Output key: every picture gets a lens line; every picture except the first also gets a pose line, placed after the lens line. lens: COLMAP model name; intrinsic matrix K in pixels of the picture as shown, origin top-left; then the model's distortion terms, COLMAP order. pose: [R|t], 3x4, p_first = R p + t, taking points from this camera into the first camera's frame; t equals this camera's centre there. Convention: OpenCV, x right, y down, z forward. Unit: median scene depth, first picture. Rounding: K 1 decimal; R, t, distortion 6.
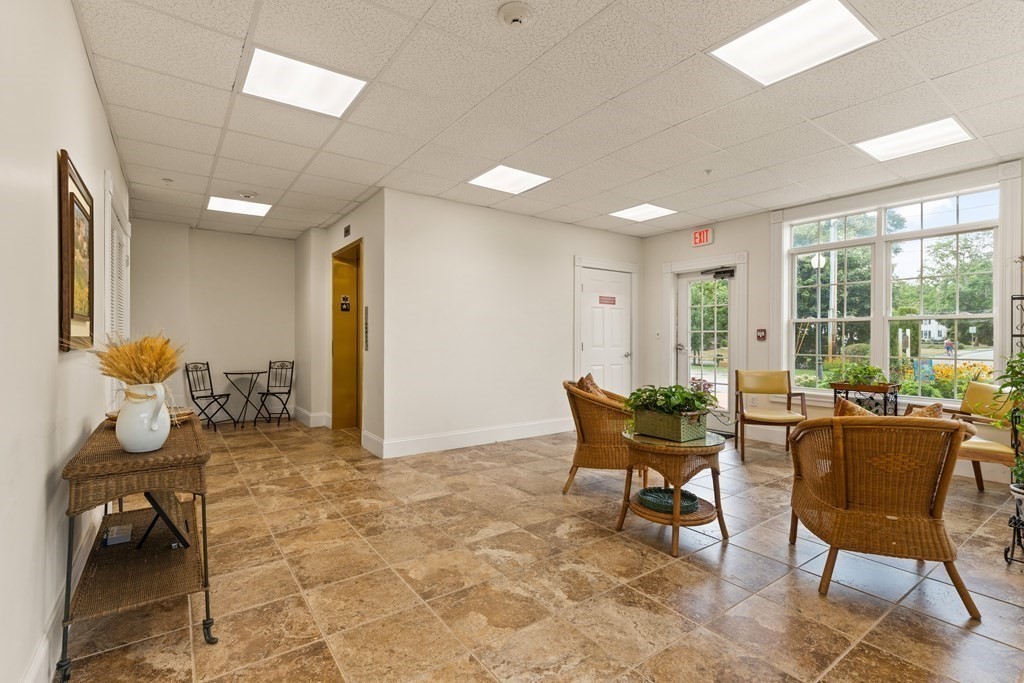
lens RADIAL K [[466.3, 0, 509.7], [0, 466.3, 342.1], [0, 0, 1]] dist [-0.004852, 0.002409]
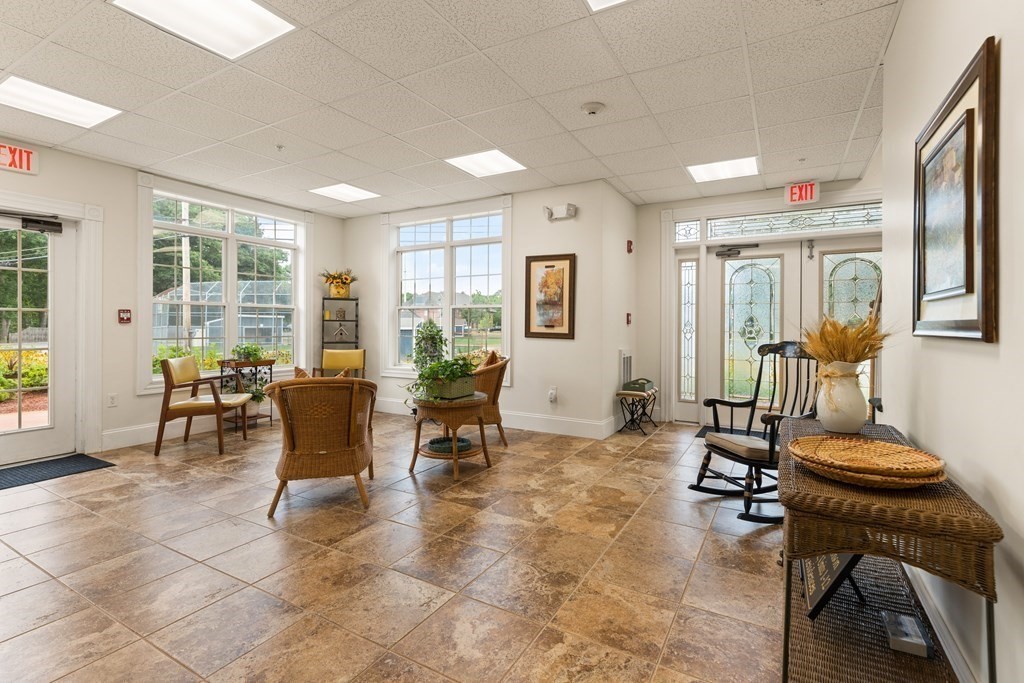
lens RADIAL K [[466.3, 0, 525.3], [0, 466.3, 320.4], [0, 0, 1]] dist [-0.004852, 0.002409]
pose [[-0.419205, 0.004168, 0.907882, -0.981173], [0.004423, 0.999987, -0.002548, -0.007488], [-0.907881, 0.002947, -0.419218, 1.413809]]
